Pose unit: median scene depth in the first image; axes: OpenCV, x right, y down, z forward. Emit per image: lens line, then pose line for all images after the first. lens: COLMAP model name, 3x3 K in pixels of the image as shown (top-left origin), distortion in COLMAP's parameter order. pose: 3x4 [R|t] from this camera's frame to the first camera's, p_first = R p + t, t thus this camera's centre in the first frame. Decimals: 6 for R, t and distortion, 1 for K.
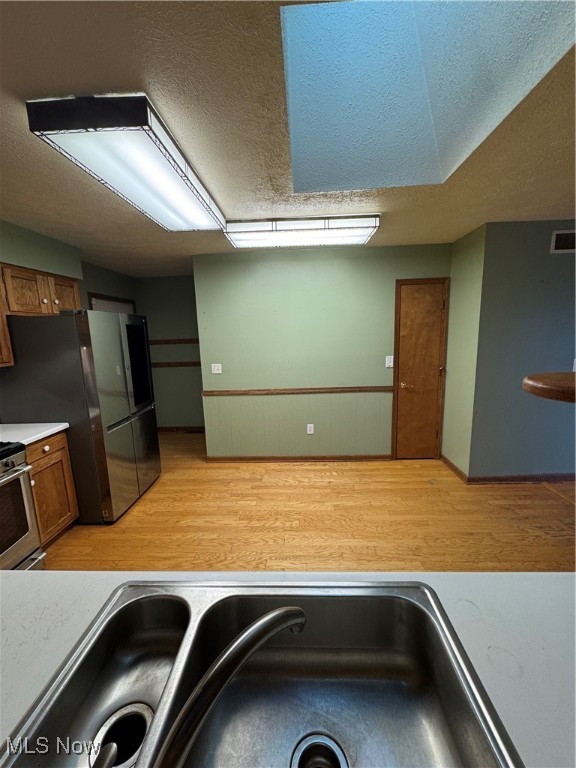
lens RADIAL K [[303.7, 0, 290.0], [0, 303.7, 384.5], [0, 0, 1]] dist [0.002566, -0.000061]
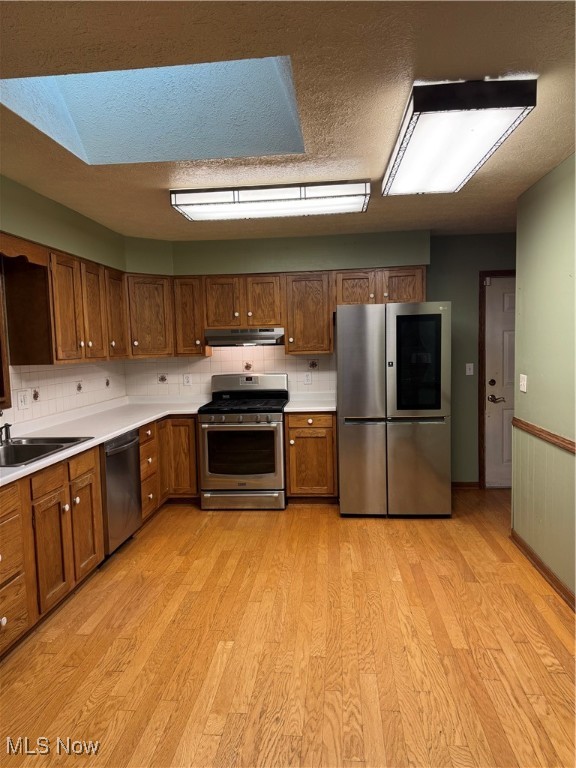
lens RADIAL K [[543.4, 0, 288.0], [0, 543.4, 384.0], [0, 0, 1]] dist [0.046461, -0.054353]
pose [[-0.045189, 0.112731, -0.992597, 1.031192], [-0.145183, 0.982322, 0.118174, -0.137851], [0.988372, 0.149449, -0.028023, 0.731434]]
